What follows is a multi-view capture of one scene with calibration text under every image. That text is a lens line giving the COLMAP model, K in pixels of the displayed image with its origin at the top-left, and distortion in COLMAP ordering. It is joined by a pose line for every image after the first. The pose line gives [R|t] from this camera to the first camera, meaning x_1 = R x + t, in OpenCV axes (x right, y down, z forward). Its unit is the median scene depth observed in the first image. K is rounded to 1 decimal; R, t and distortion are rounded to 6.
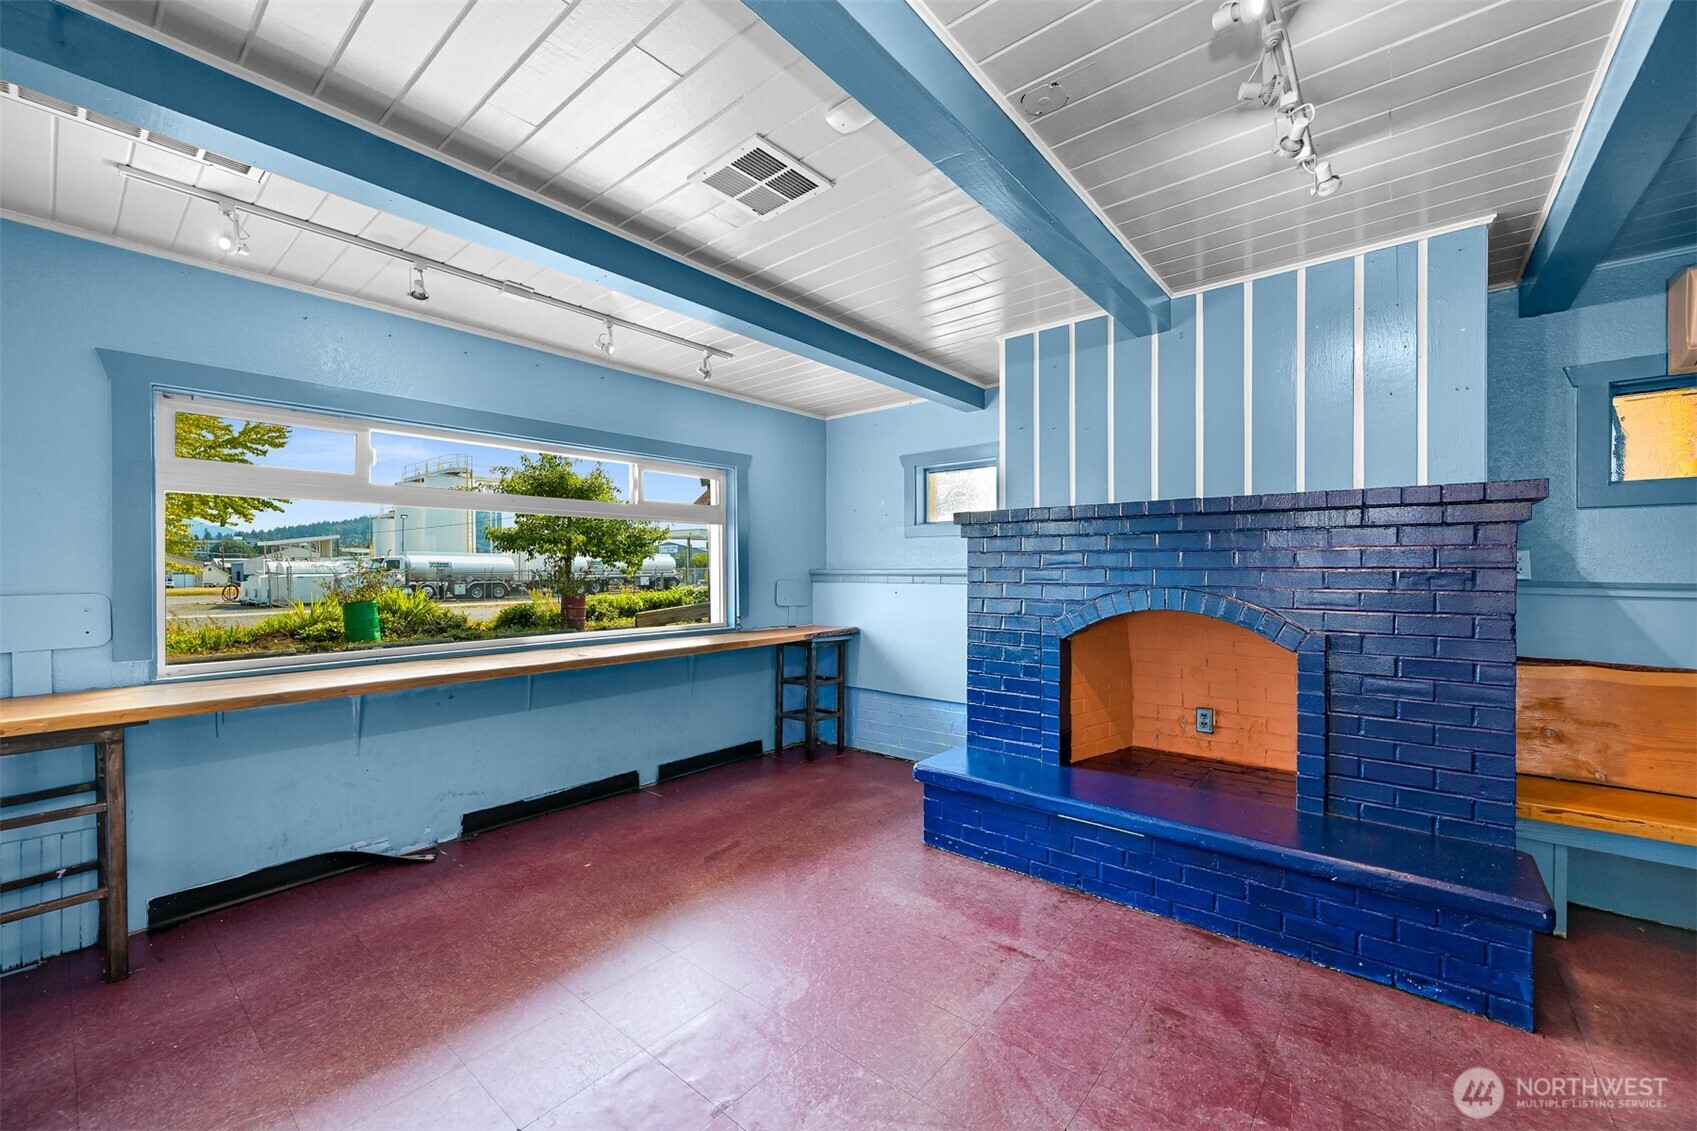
lens RADIAL K [[669.2, 0, 845.5], [0, 669.2, 569.3], [0, 0, 1]] dist [-0.005960, 0.002008]
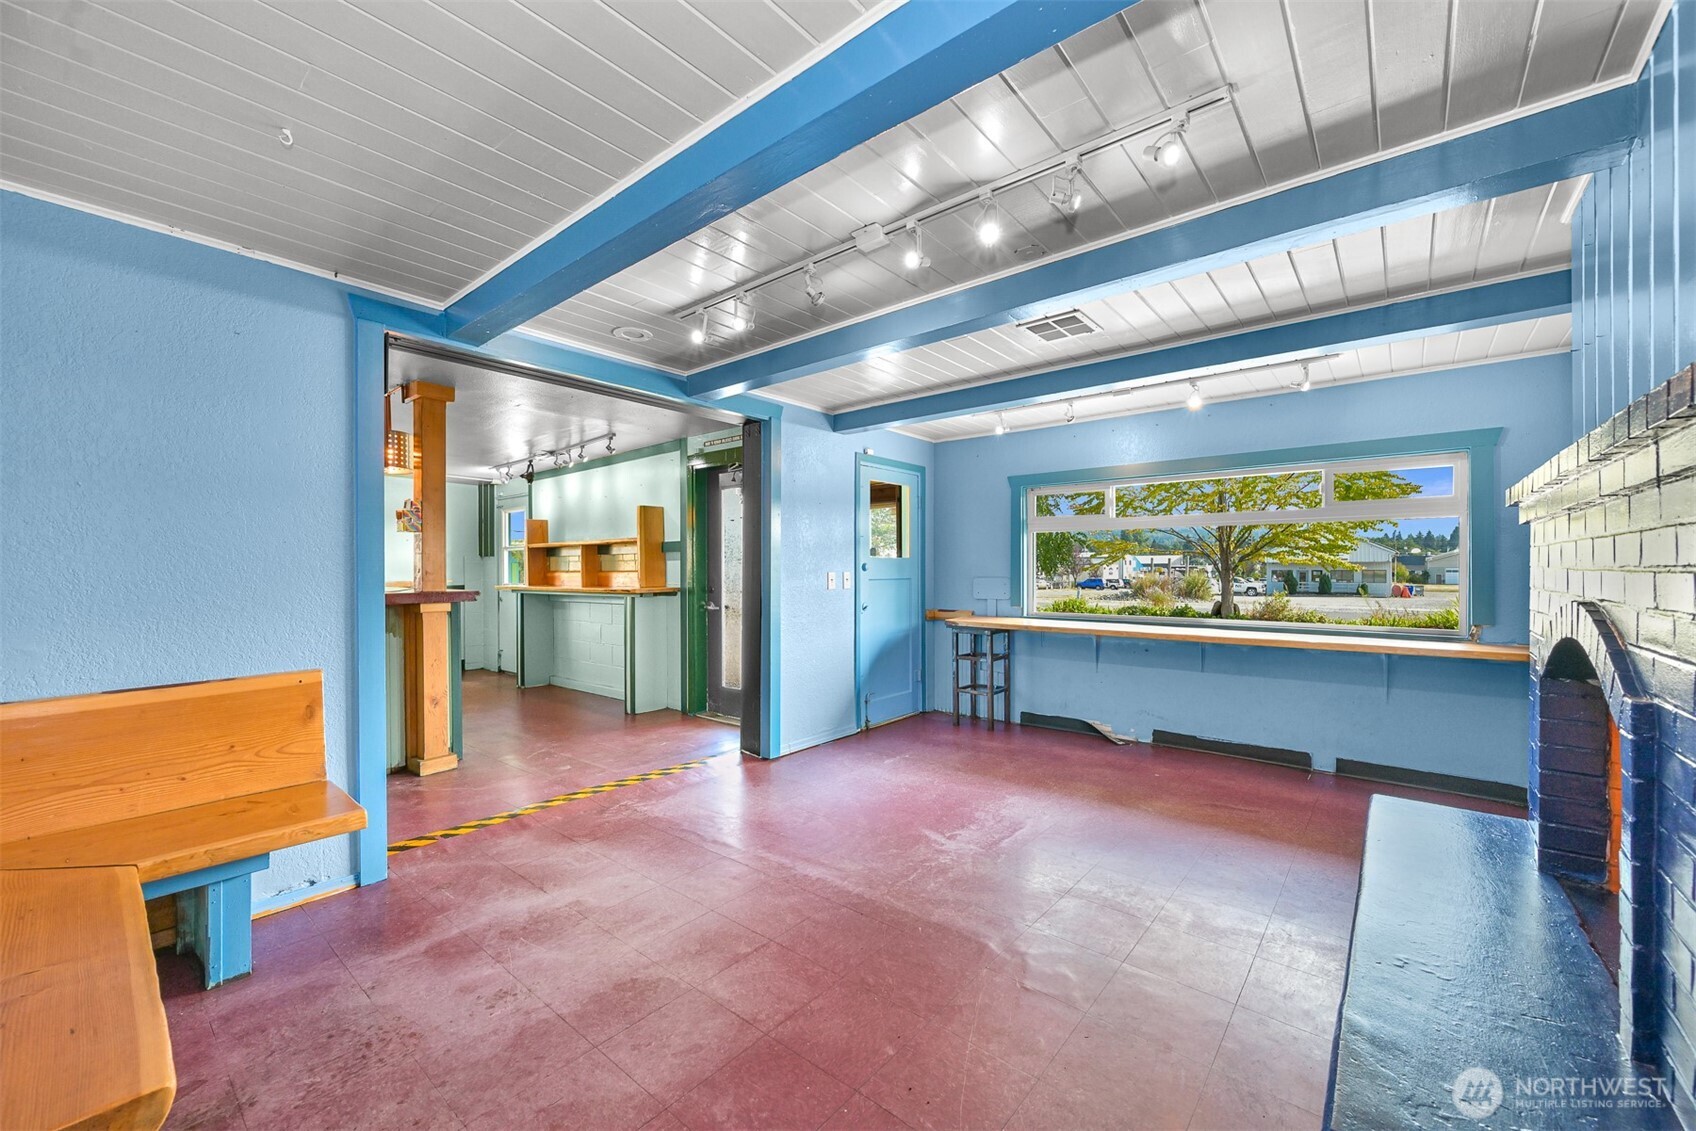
lens RADIAL K [[668.8, 0, 871.4], [0, 668.8, 579.2], [0, 0, 1]] dist [-0.005960, 0.002008]
pose [[0.023348, 0.020349, -0.999520, 1.031431], [-0.000230, 0.999793, 0.020349, -0.006425], [0.999727, -0.000246, 0.023348, 0.357402]]
